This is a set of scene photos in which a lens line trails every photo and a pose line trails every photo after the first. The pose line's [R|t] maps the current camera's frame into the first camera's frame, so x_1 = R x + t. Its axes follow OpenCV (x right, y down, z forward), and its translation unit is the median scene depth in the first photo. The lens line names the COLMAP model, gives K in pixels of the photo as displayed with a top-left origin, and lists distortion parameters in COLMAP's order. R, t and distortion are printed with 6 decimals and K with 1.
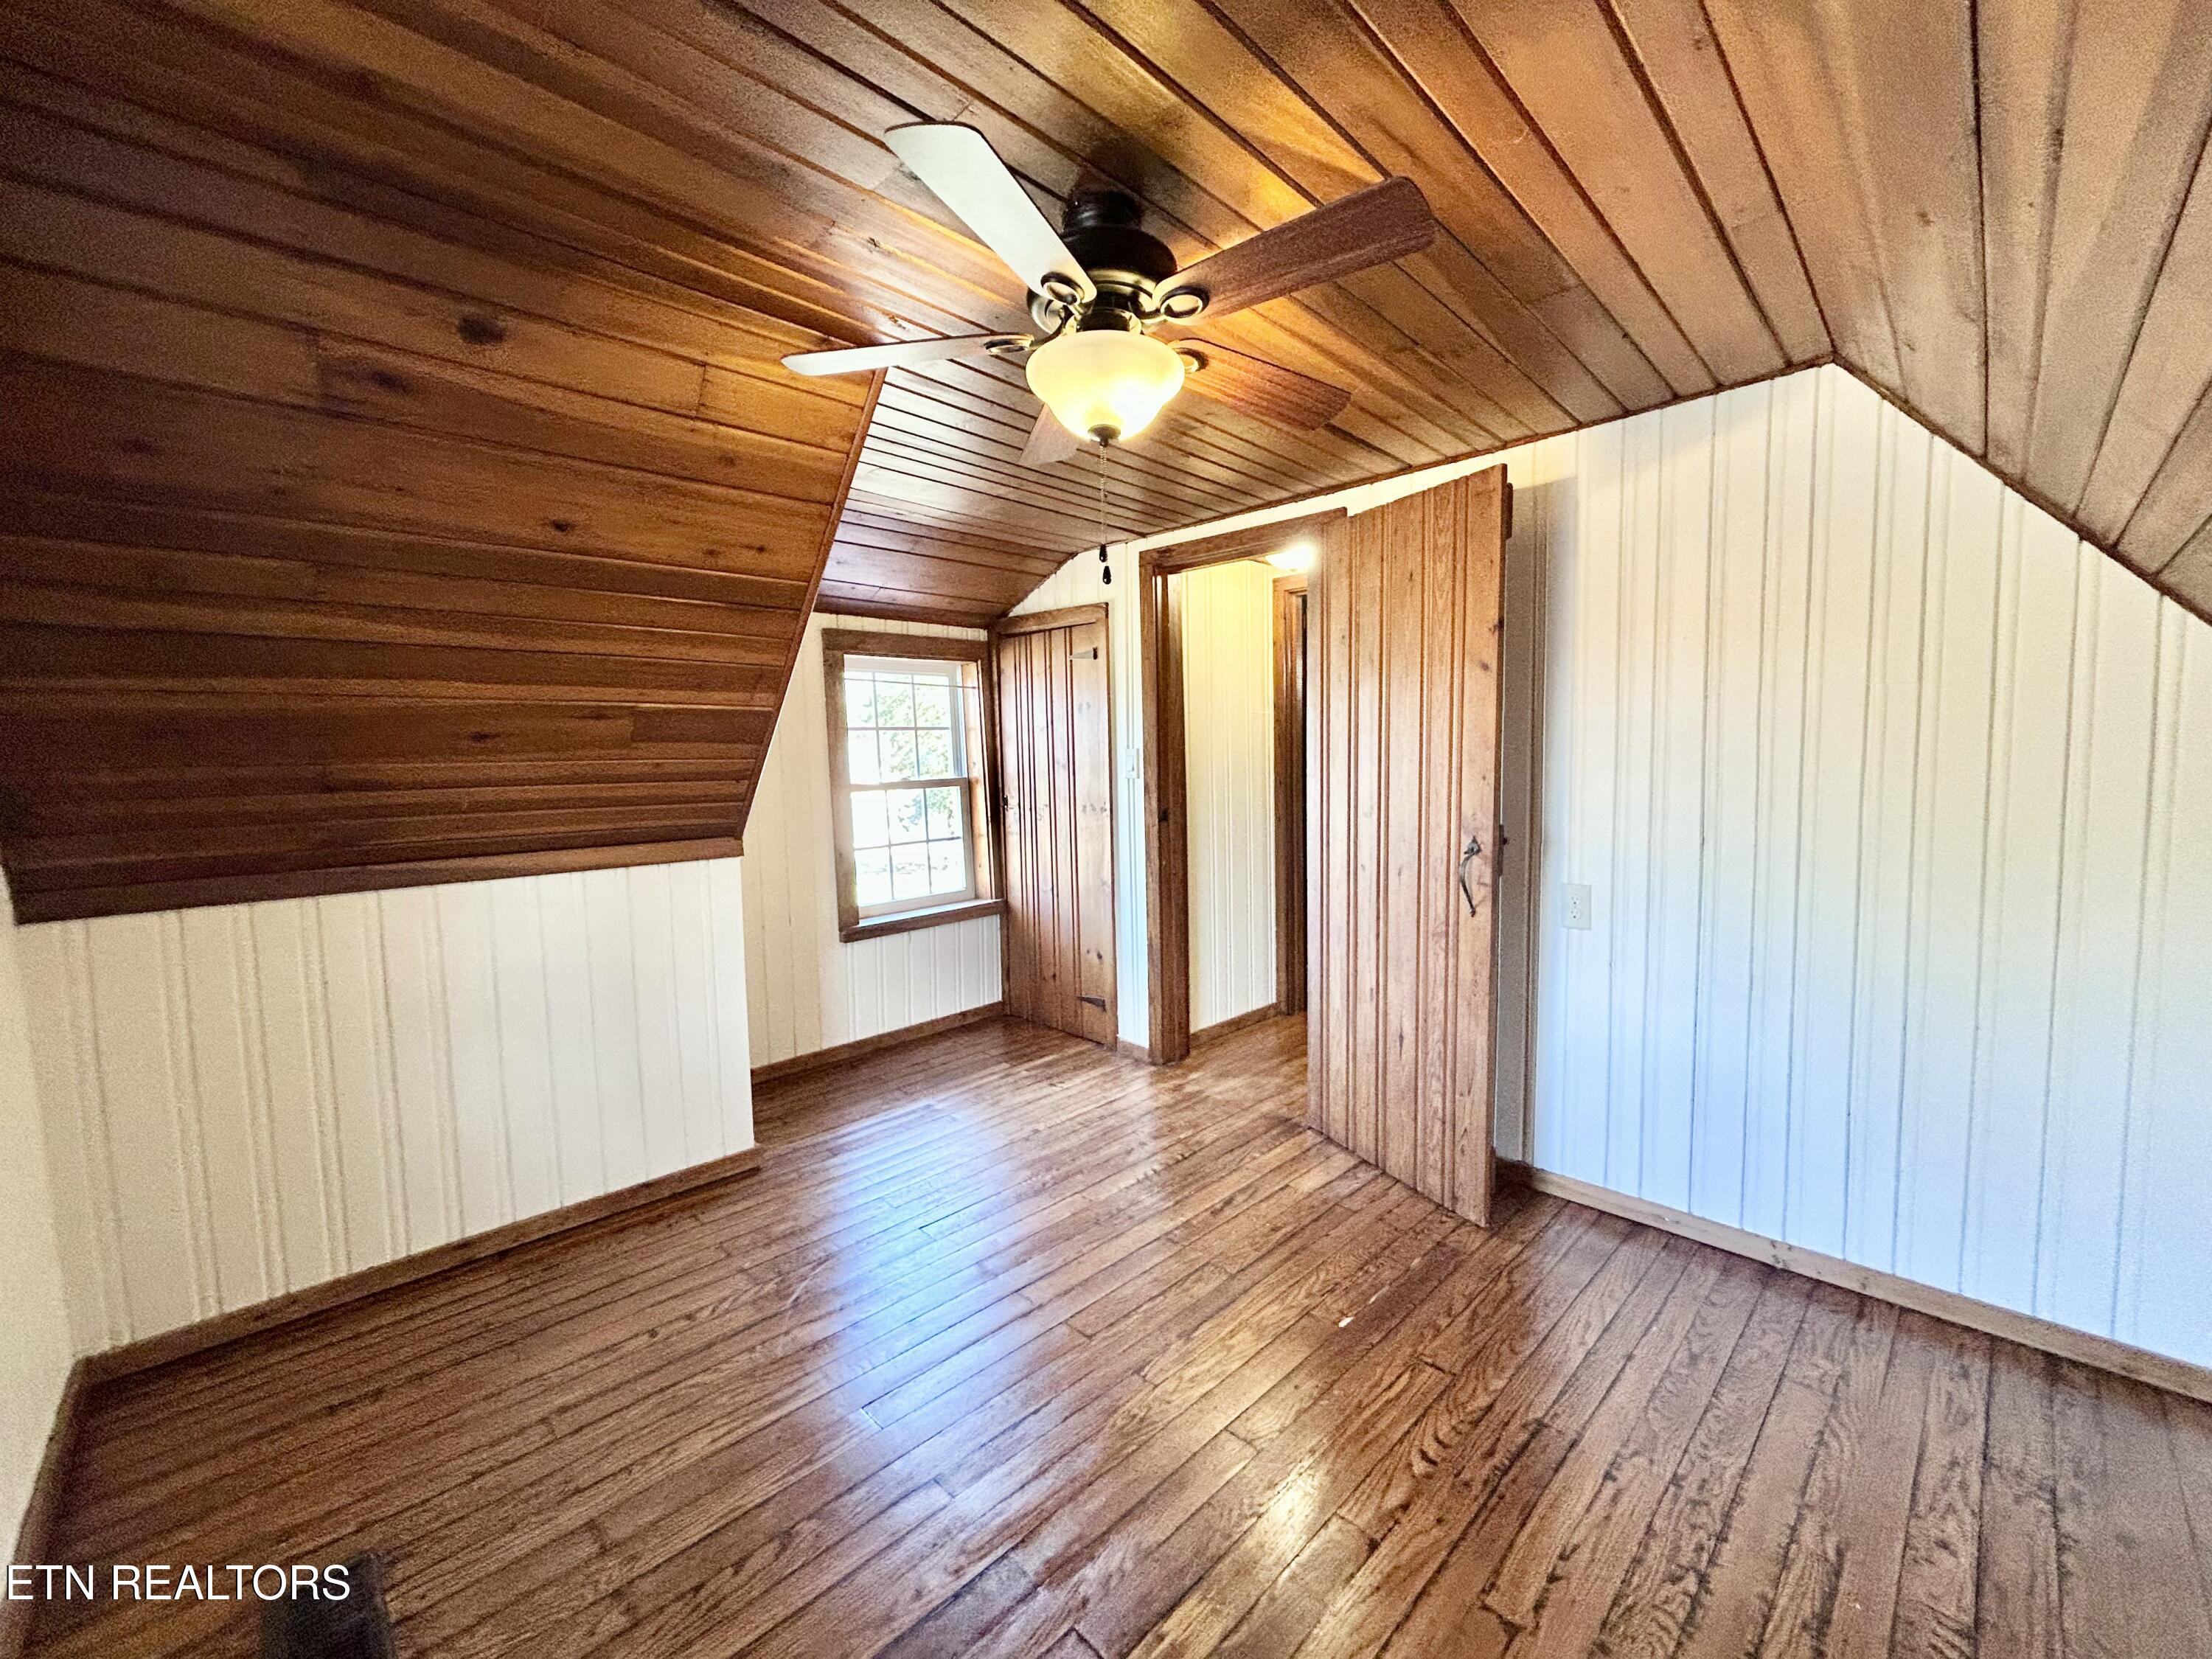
lens RADIAL K [[894.5, 0, 1109.7], [0, 894.5, 829.1], [0, 0, 1]] dist [0.000205, 0.000689]
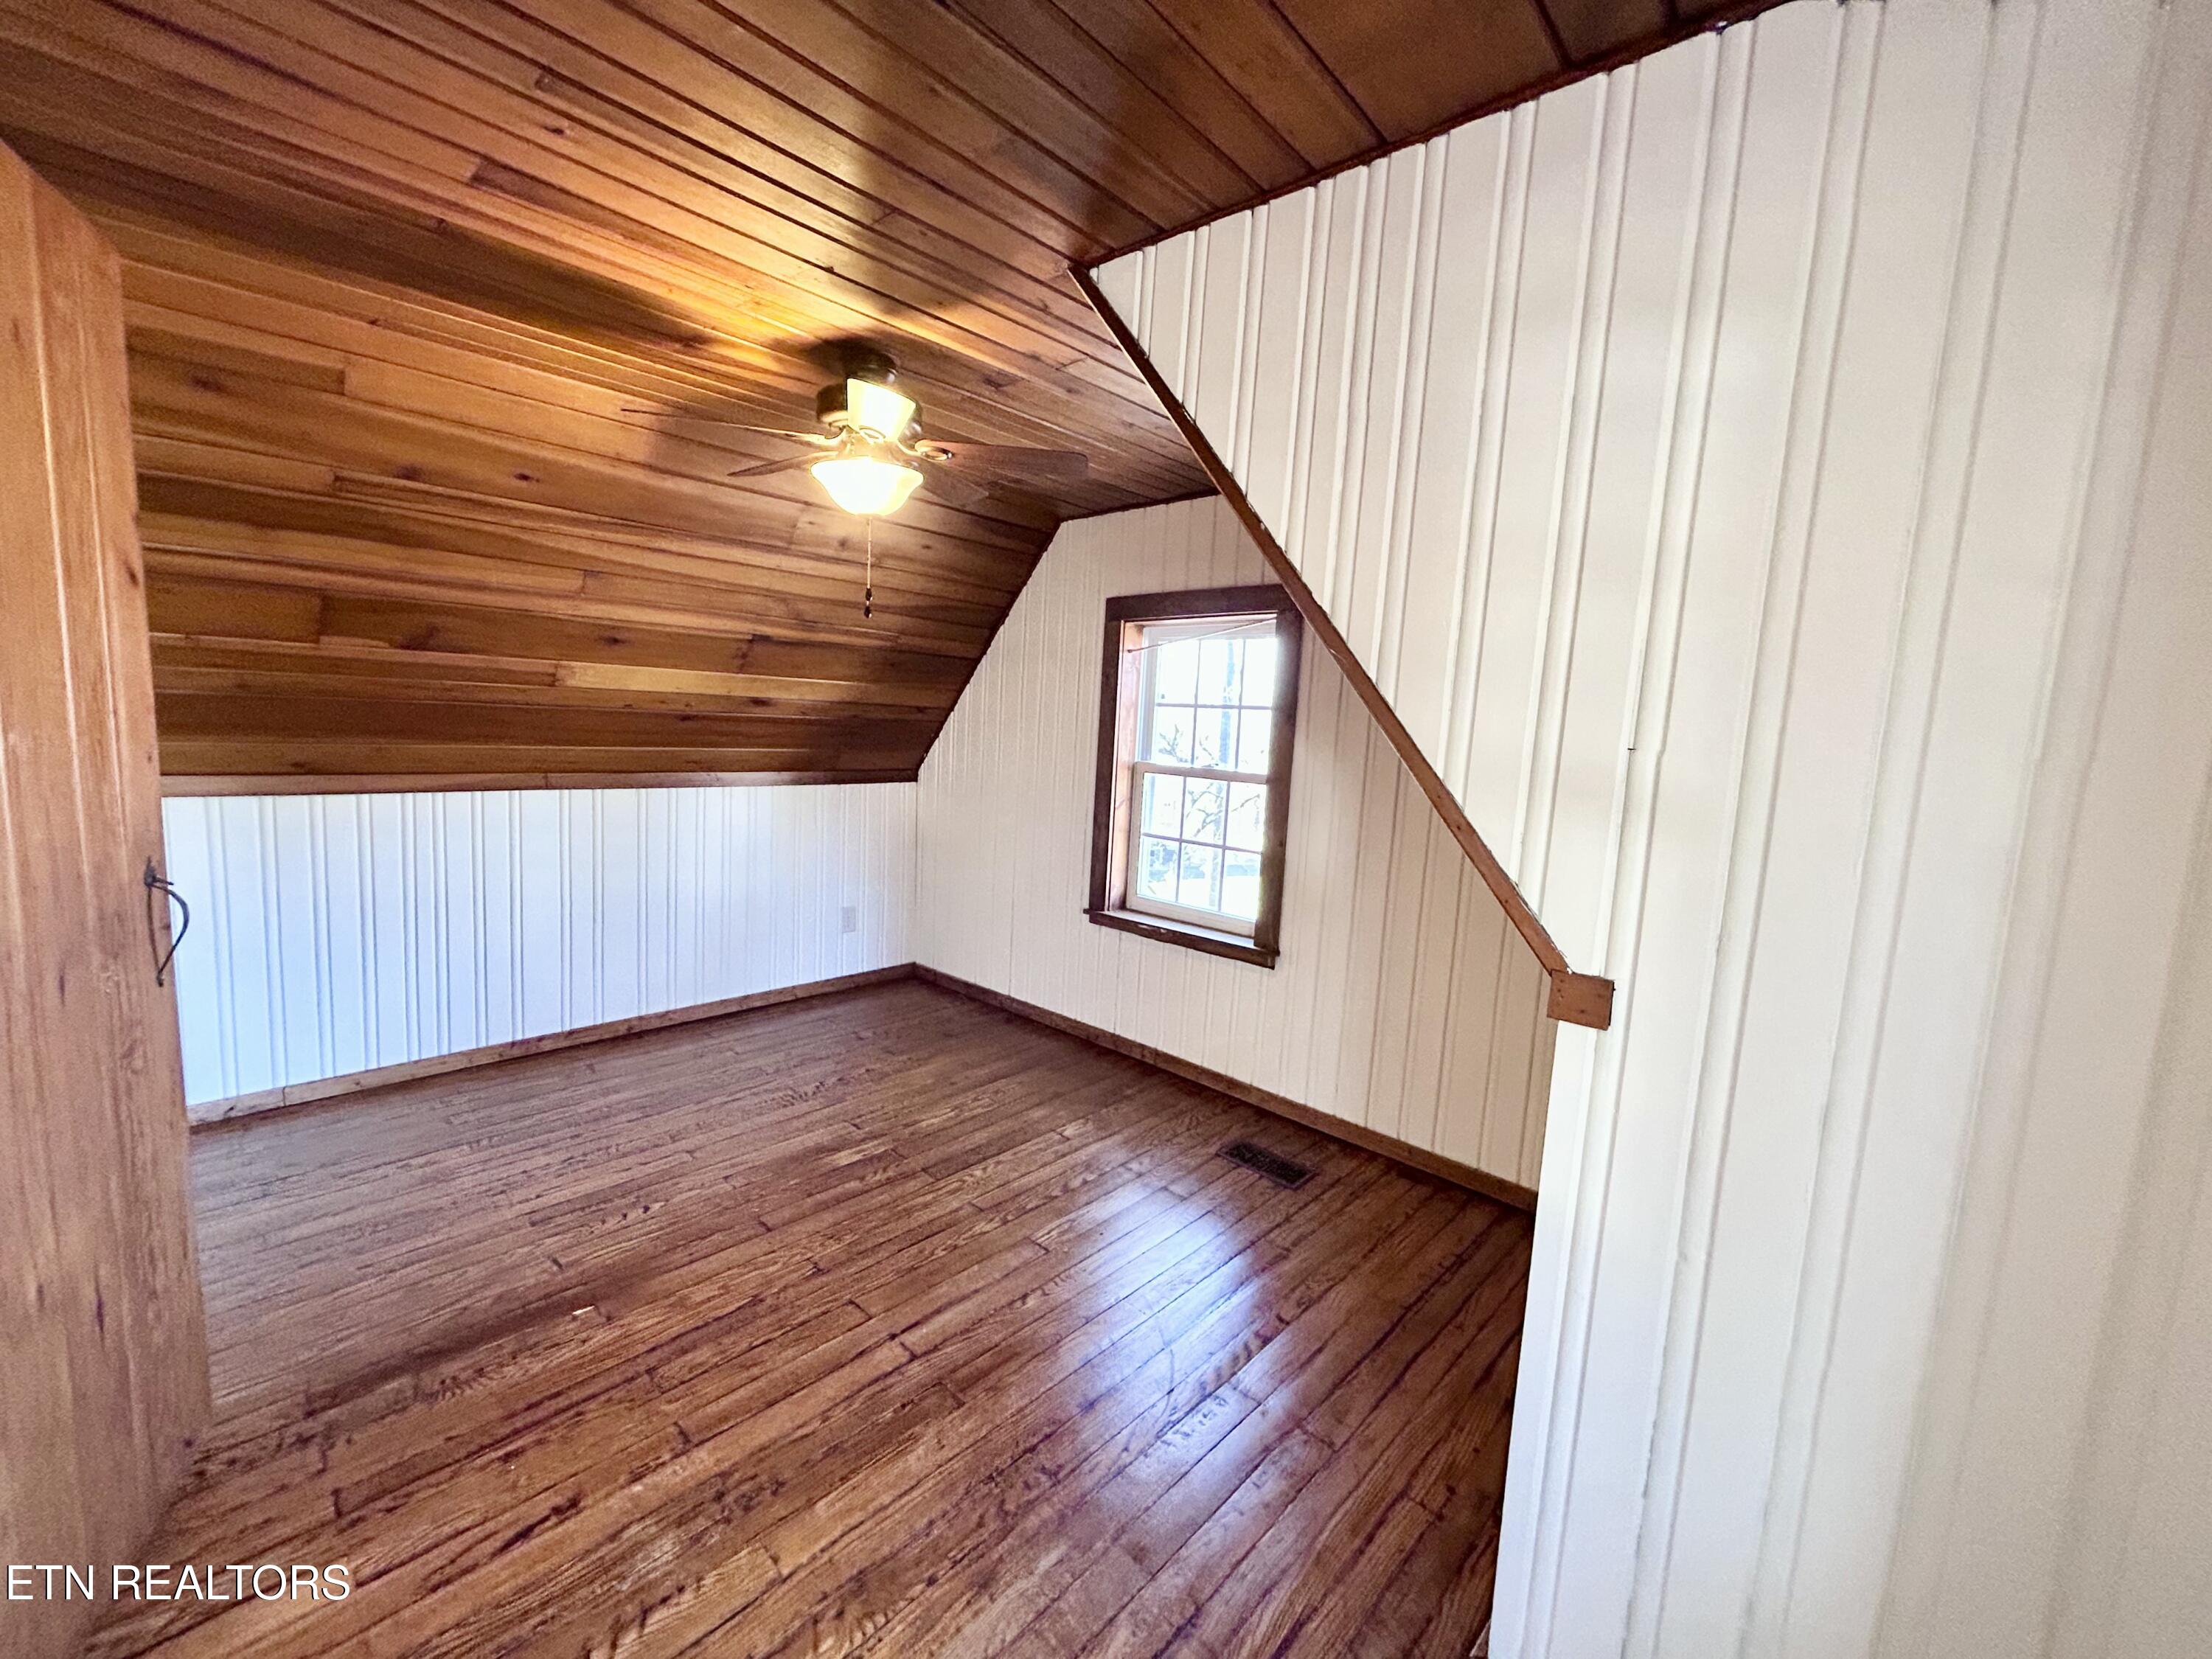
lens RADIAL K [[894.5, 0, 1100.3], [0, 894.5, 824.3], [0, 0, 1]] dist [0.000205, 0.000689]
pose [[-0.998671, -0.026167, -0.044410, -0.233165], [-0.034285, 0.980552, 0.193242, -0.168436], [0.038490, 0.194508, -0.980145, 1.794007]]
